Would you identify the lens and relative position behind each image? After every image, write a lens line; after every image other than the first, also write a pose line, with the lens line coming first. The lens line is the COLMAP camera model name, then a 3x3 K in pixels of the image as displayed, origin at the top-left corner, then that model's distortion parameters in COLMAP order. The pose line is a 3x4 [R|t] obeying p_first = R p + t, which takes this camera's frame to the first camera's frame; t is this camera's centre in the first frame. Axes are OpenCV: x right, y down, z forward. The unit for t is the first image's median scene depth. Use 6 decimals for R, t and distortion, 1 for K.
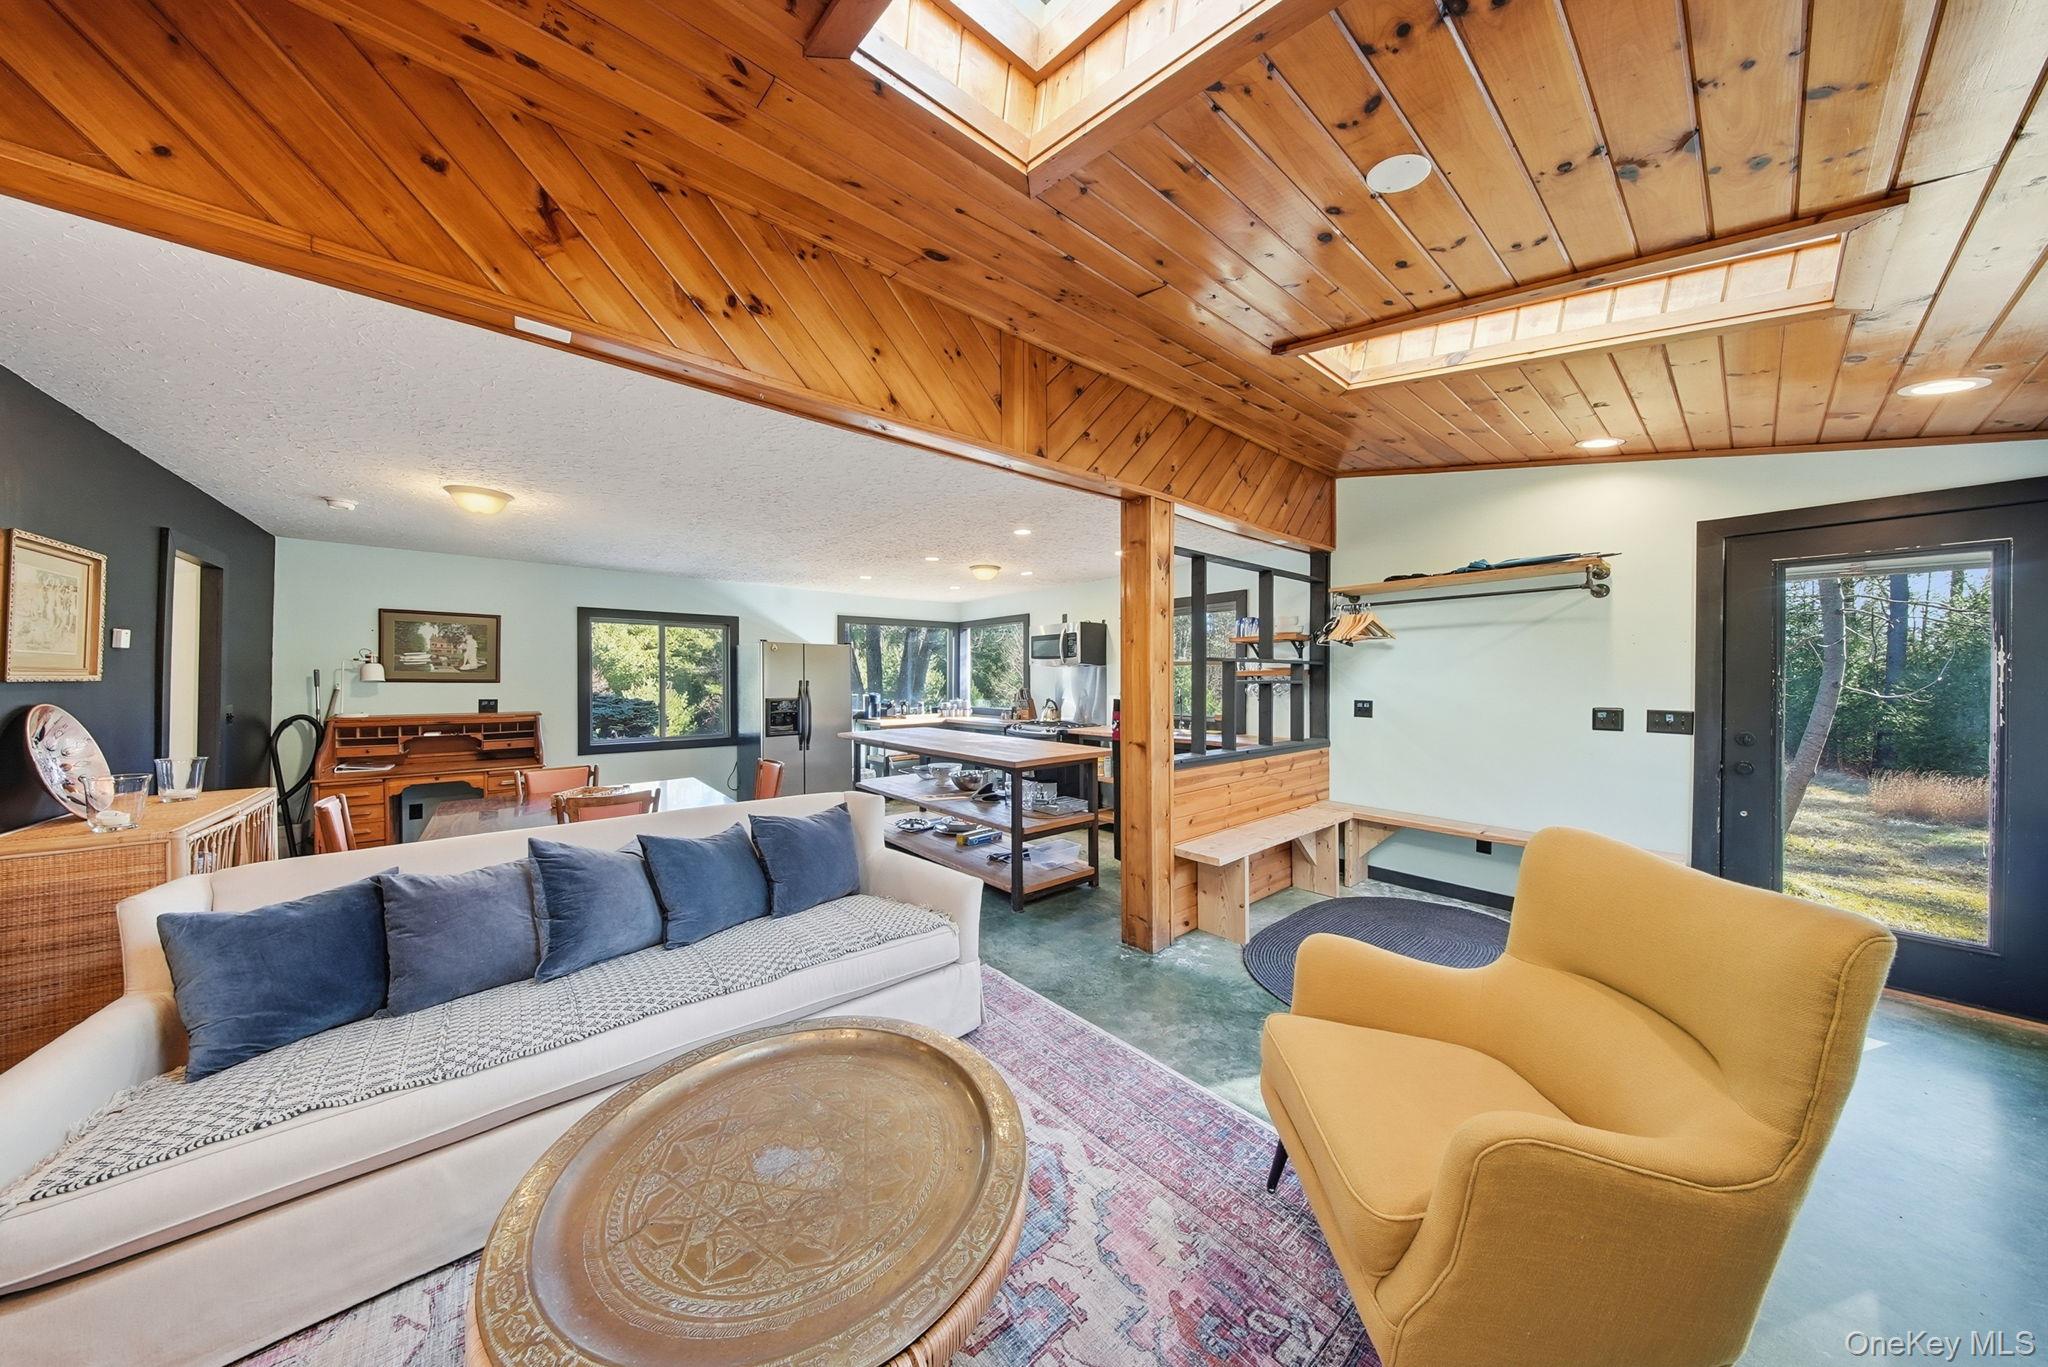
lens RADIAL K [[623.6, 0, 1028.9], [0, 623.6, 674.5], [0, 0, 1]] dist [-0.000540, -0.000284]
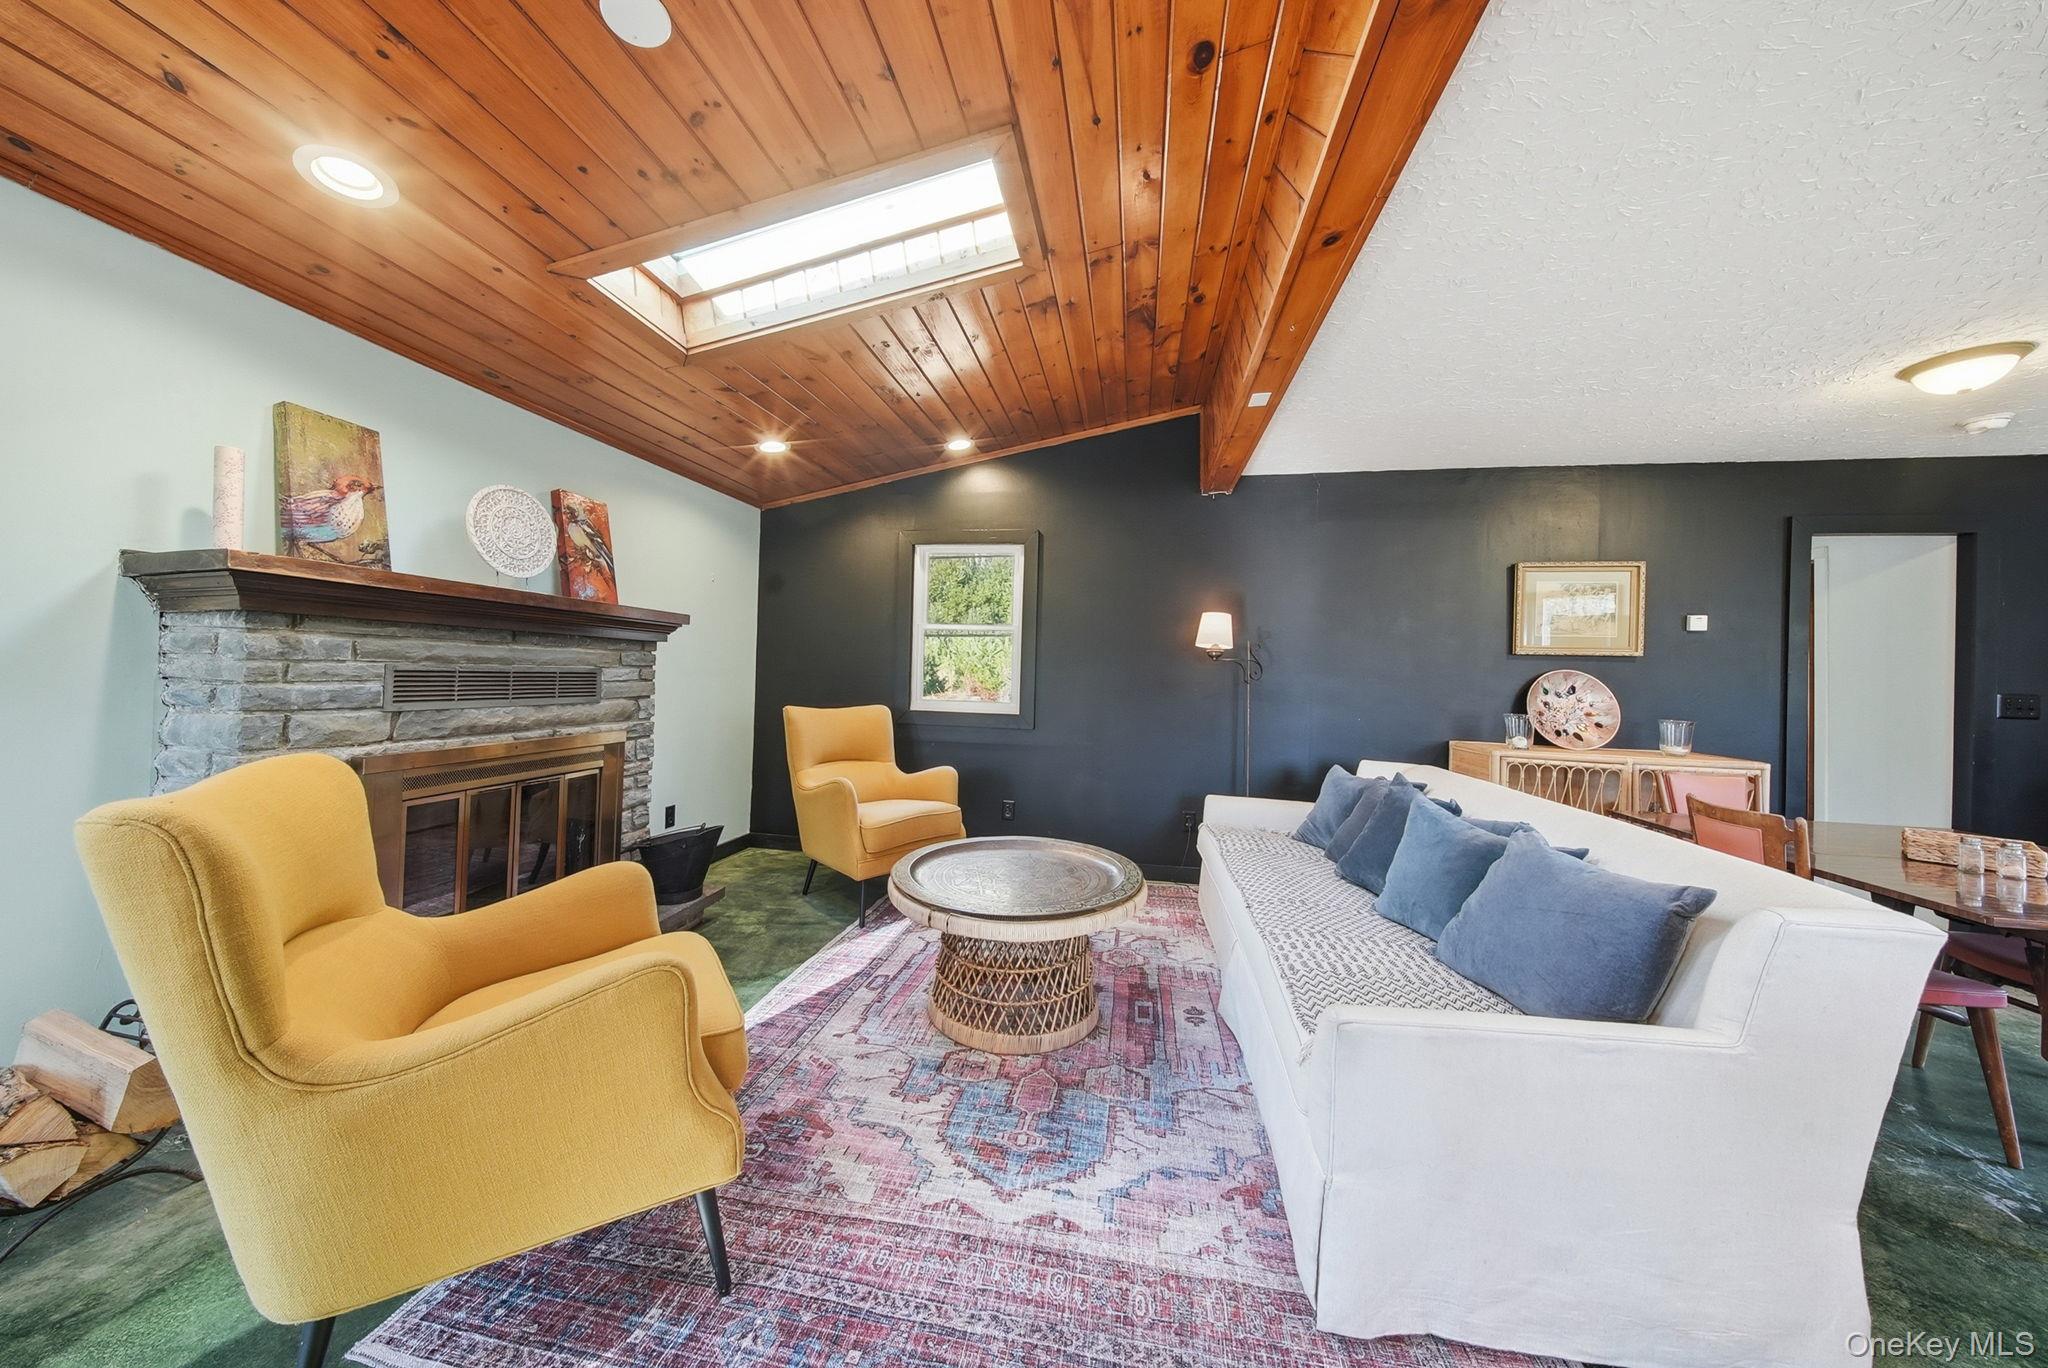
lens RADIAL K [[623.6, 0, 1024.9], [0, 623.6, 657.7], [0, 0, 1]] dist [-0.000540, -0.000284]
pose [[-0.764333, -0.025687, -0.644310, 0.602685], [-0.020749, 0.999669, -0.015240, 0.095071], [0.644488, 0.001720, -0.764613, 1.761009]]
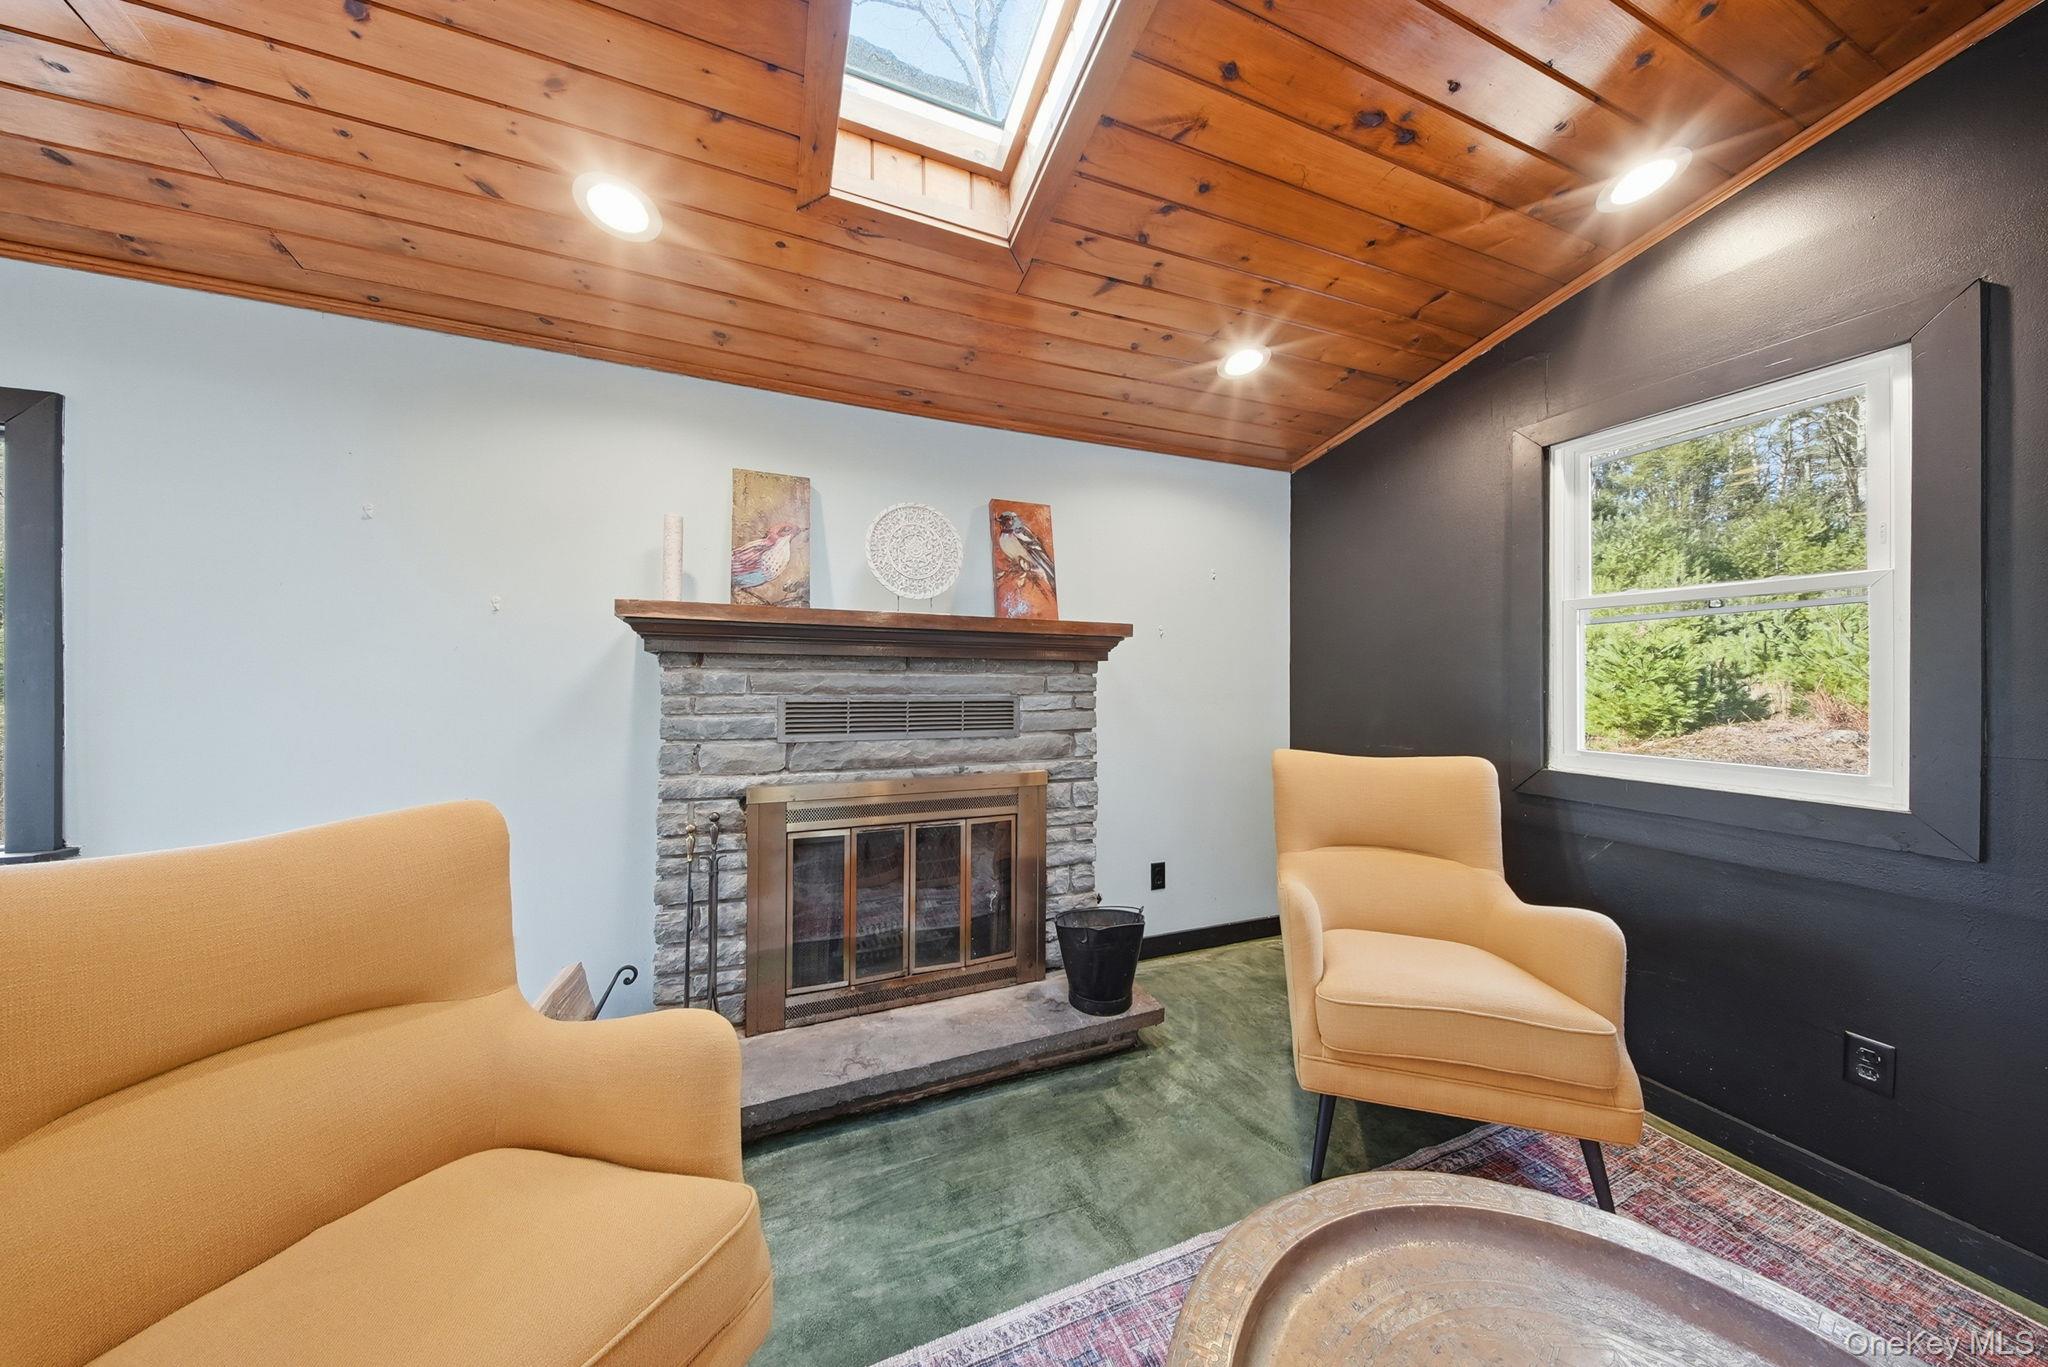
lens RADIAL K [[623.6, 0, 1013.4], [0, 623.6, 678.8], [0, 0, 1]] dist [-0.000540, -0.000284]
pose [[-0.949809, 0.005739, 0.312778, -0.024711], [0.005721, 0.999983, -0.000975, 0.084234], [-0.312779, 0.000863, -0.949826, 1.108838]]
